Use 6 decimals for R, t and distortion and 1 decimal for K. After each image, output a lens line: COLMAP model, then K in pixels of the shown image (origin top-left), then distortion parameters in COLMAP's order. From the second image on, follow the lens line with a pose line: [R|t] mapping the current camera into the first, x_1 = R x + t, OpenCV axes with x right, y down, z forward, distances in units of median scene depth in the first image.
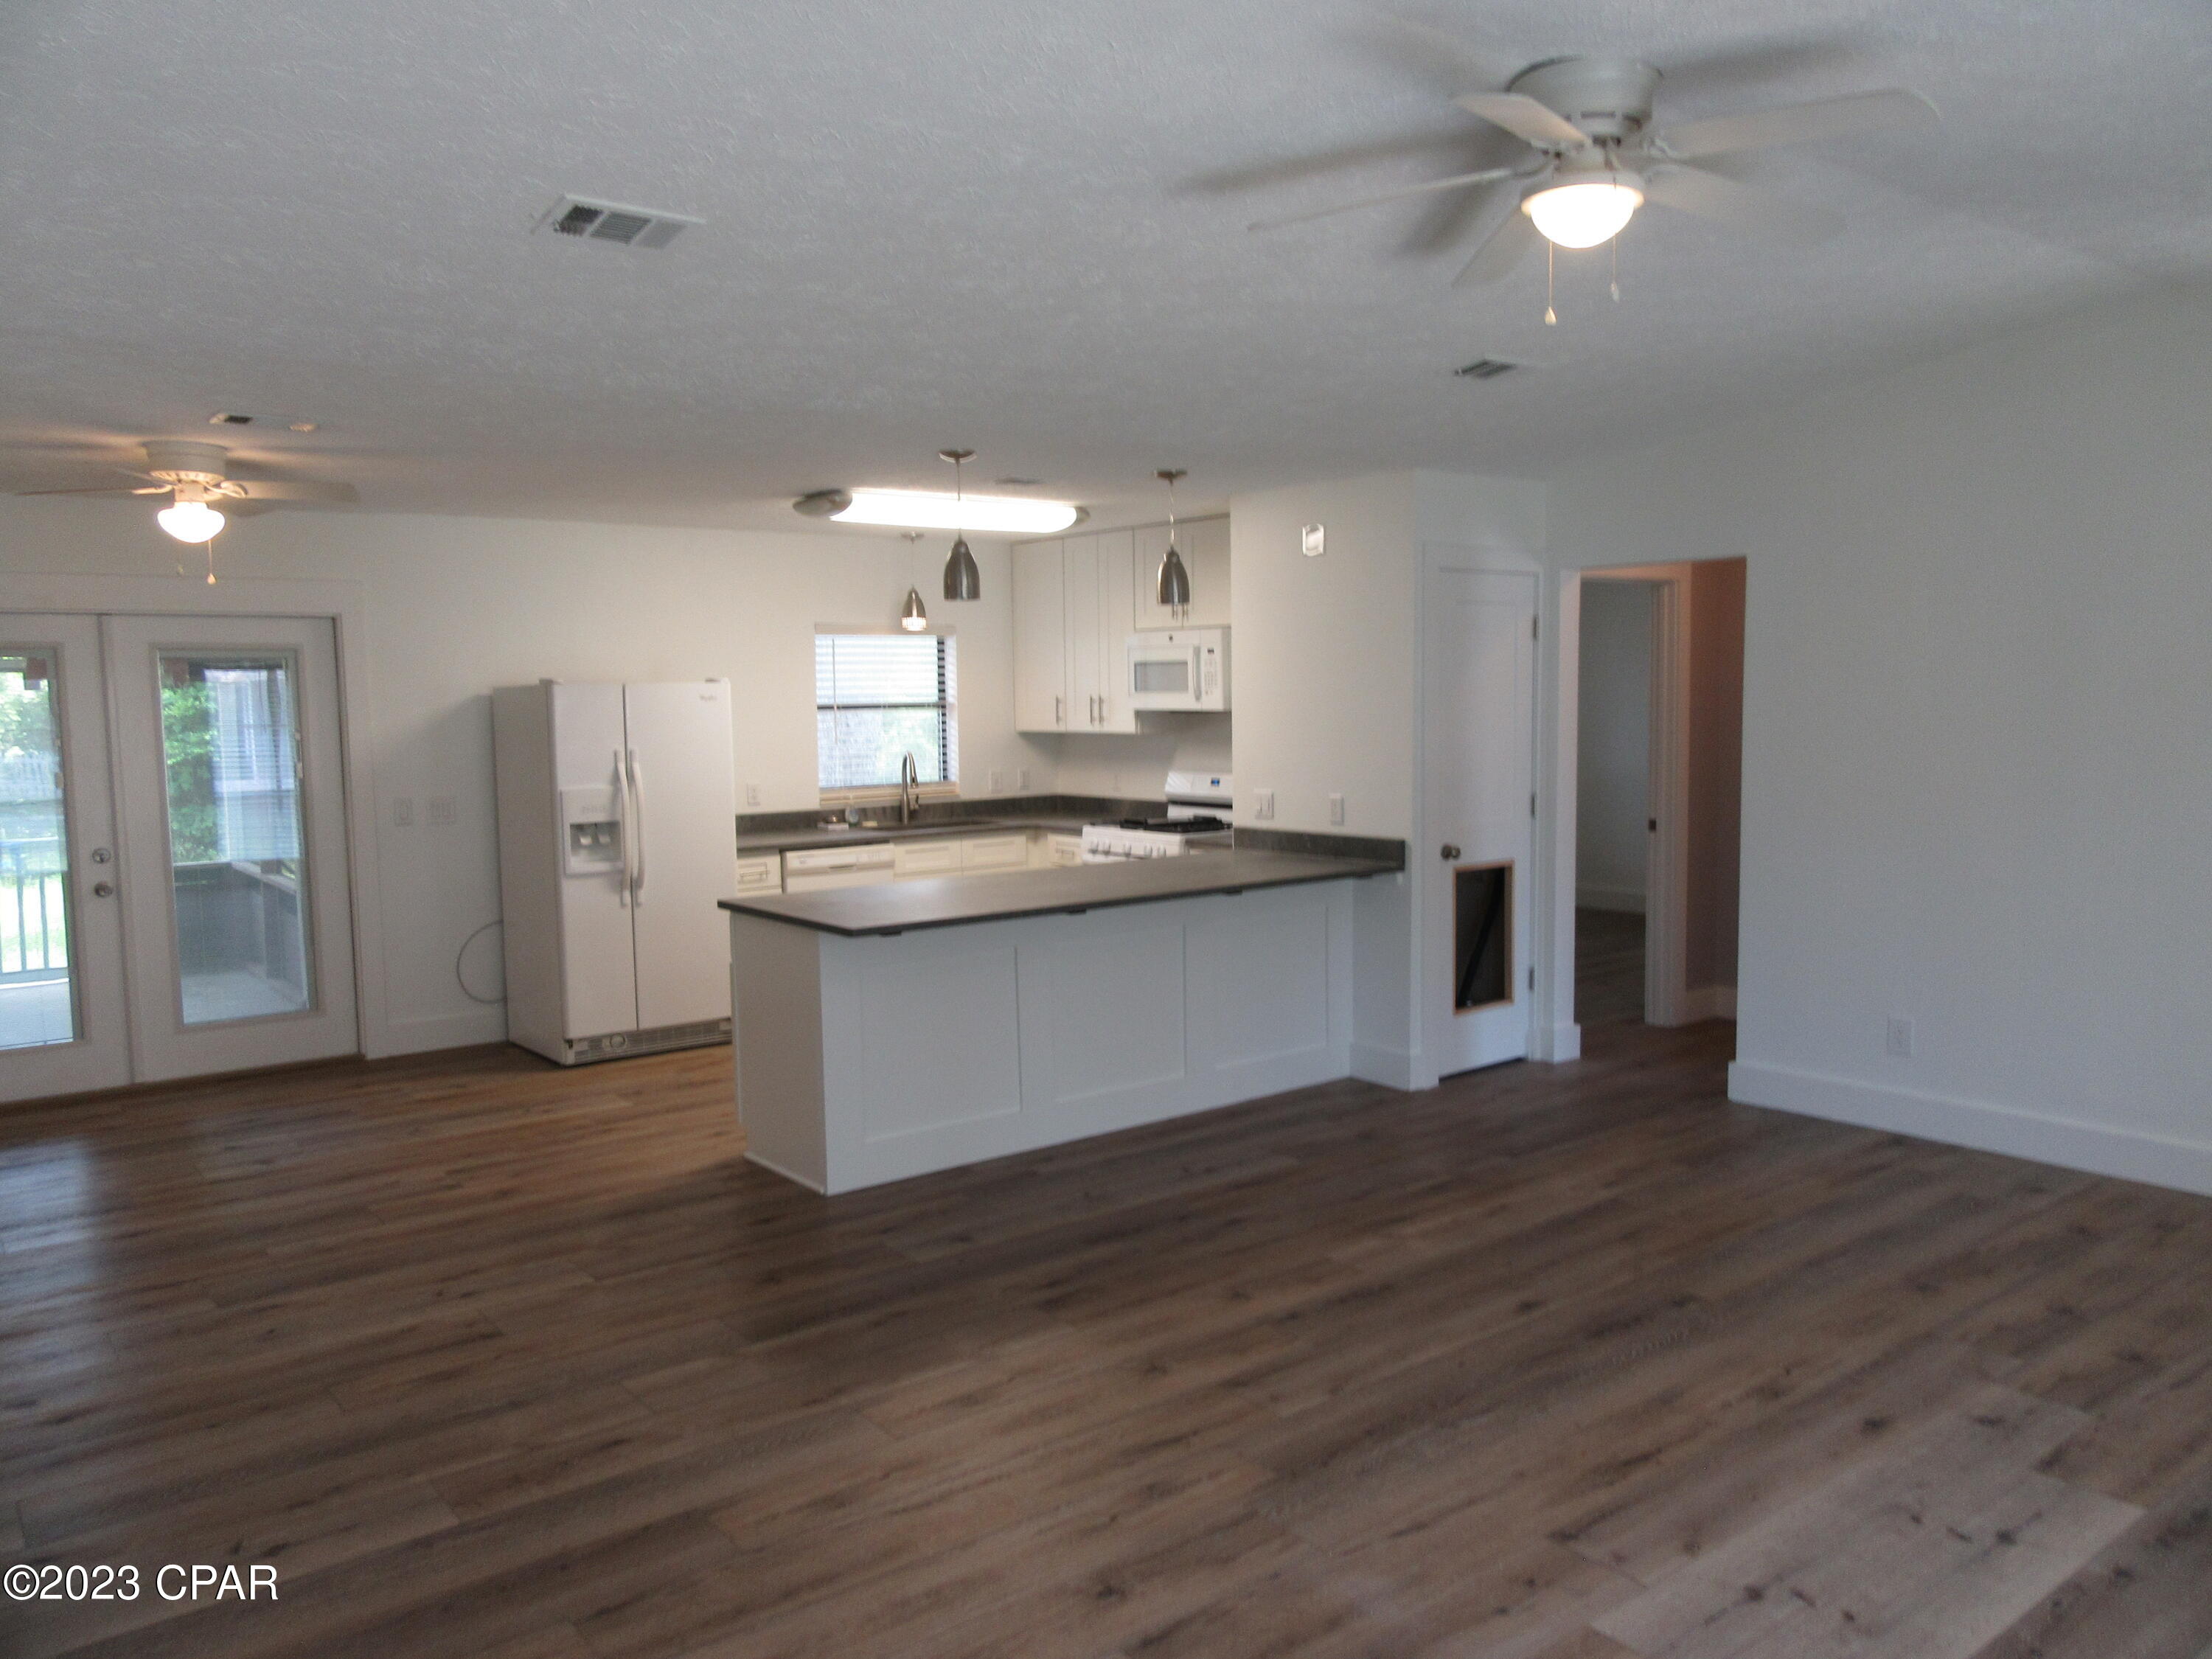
lens RADIAL K [[1631.6, 0, 1112.3], [0, 1631.6, 830.2], [0, 0, 1]] dist [-0.019802, 0.028878]
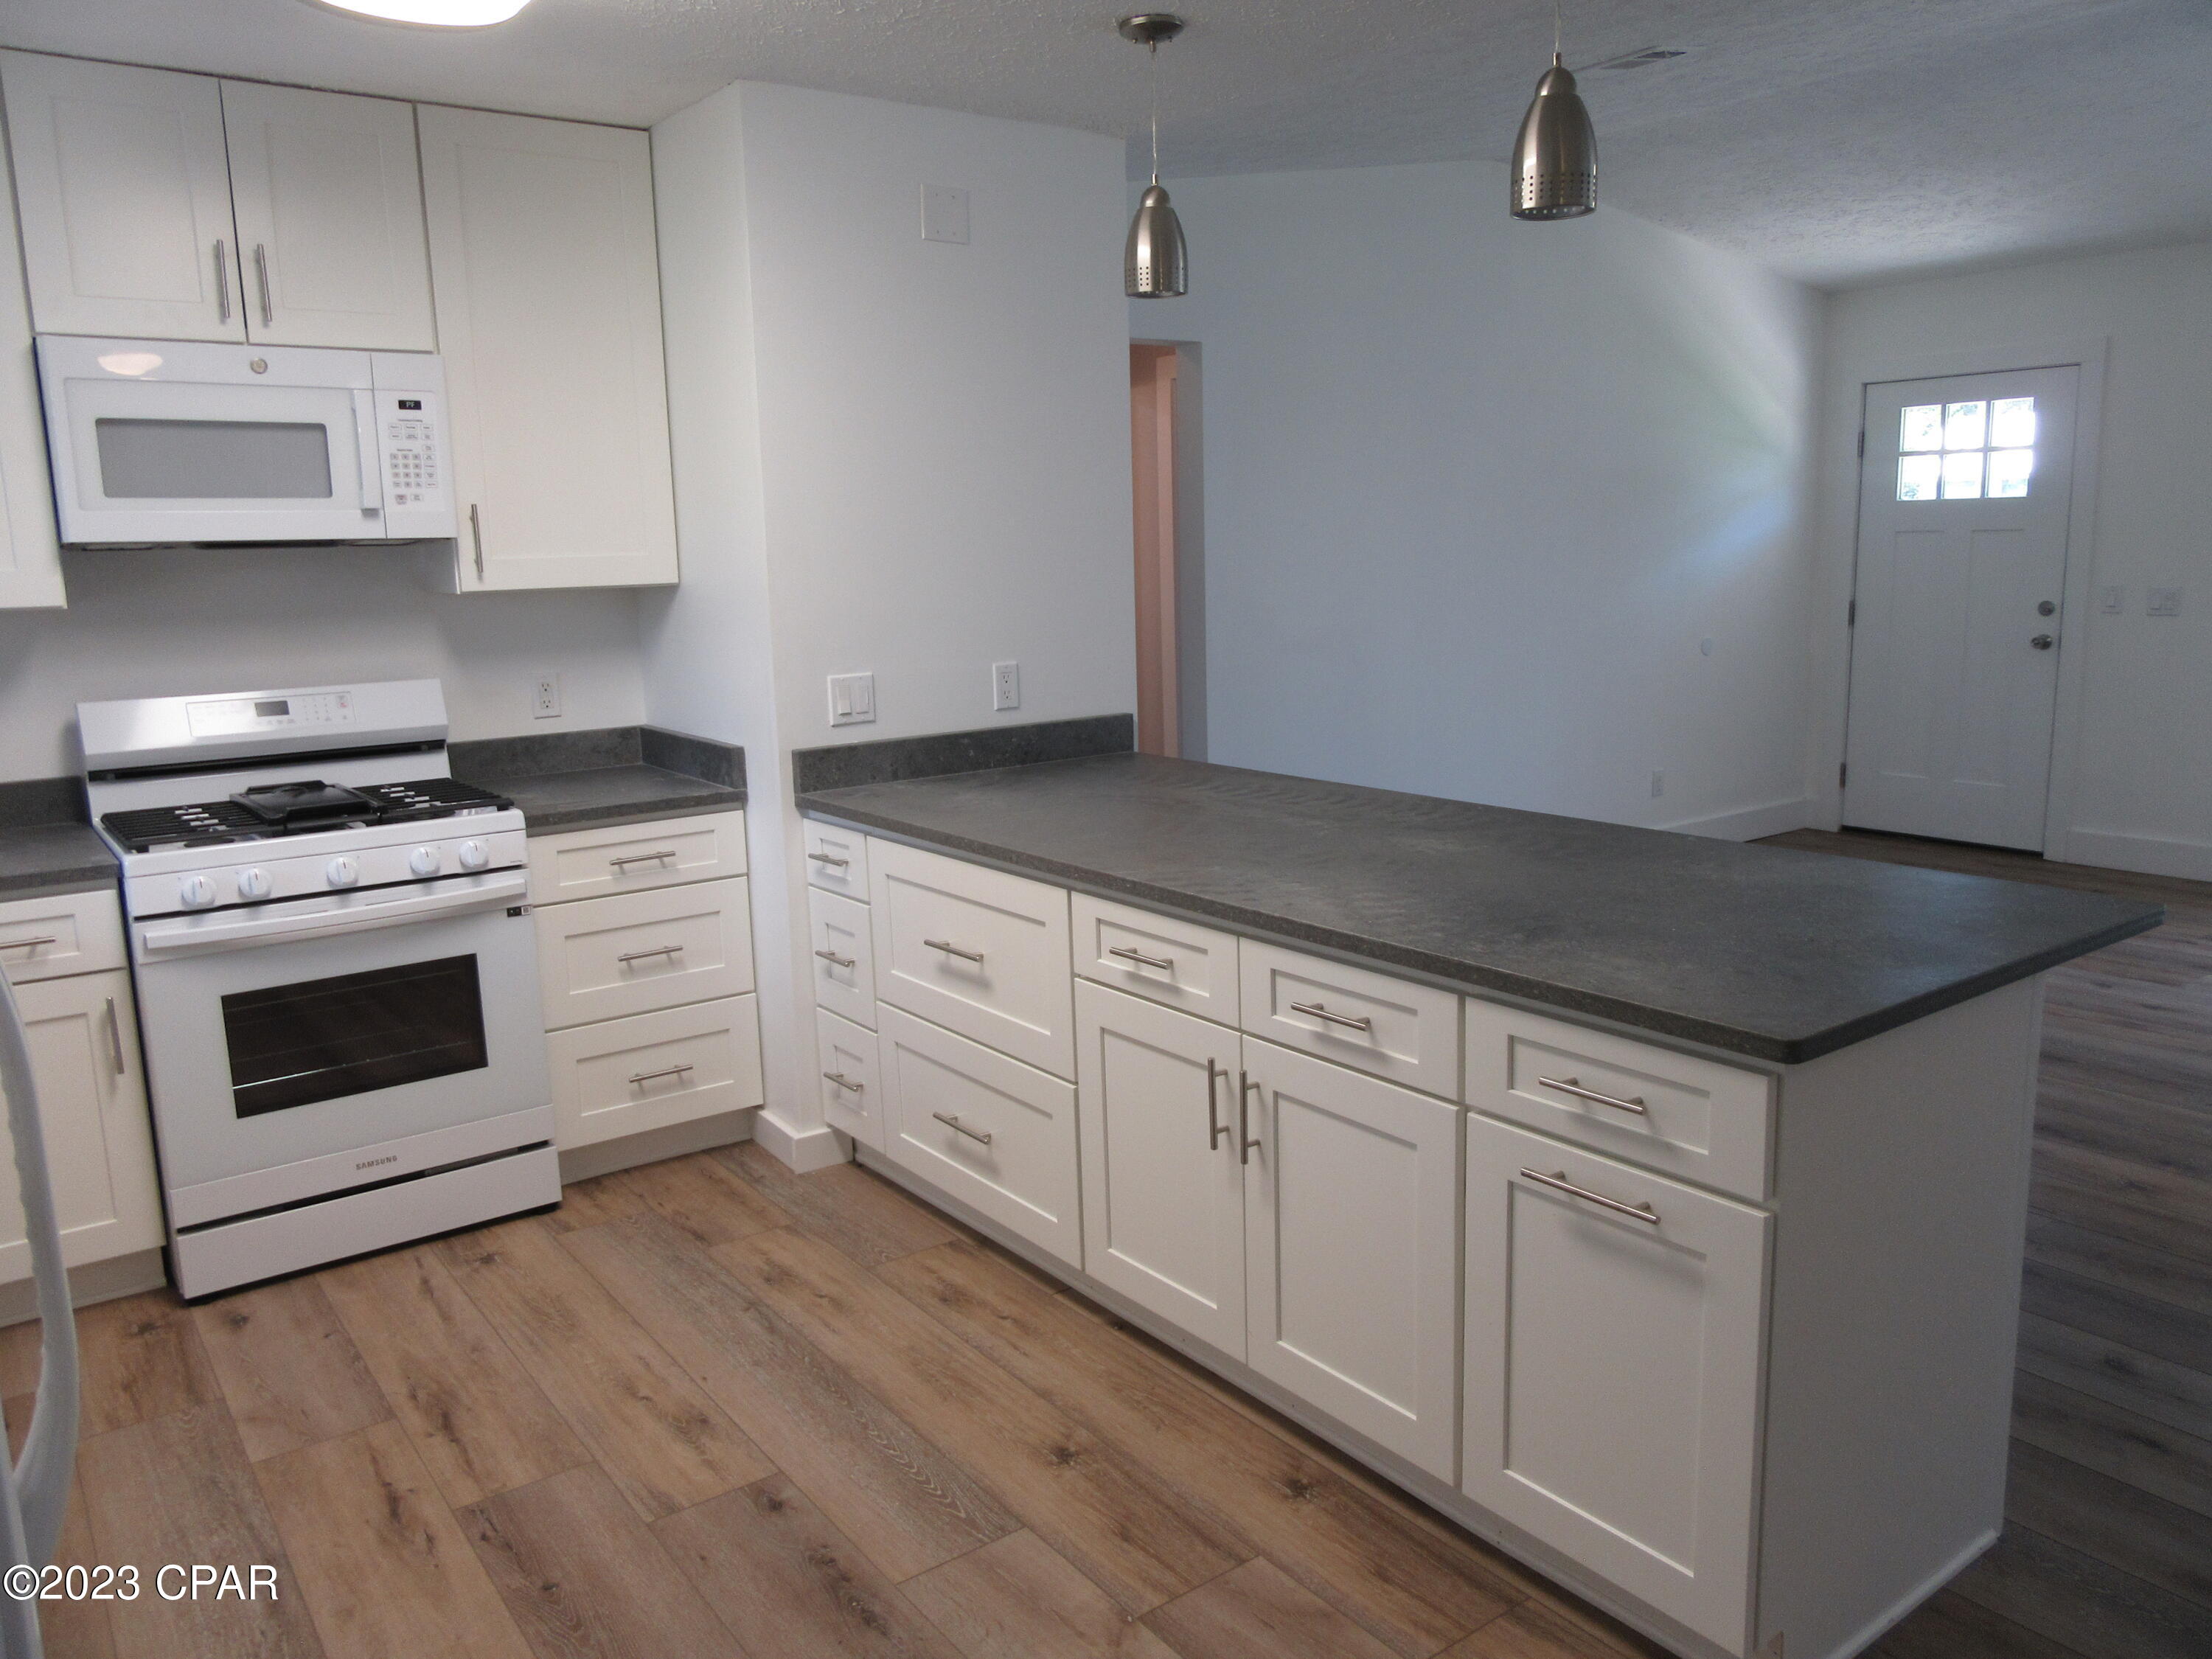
lens RADIAL K [[1631.6, 0, 1105.6], [0, 1631.6, 835.1], [0, 0, 1]] dist [-0.019802, 0.028878]
pose [[0.033566, -0.166737, 0.985430, -0.605121], [0.112608, 0.980338, 0.162039, -0.068145], [-0.993072, 0.105529, 0.051682, 1.222877]]
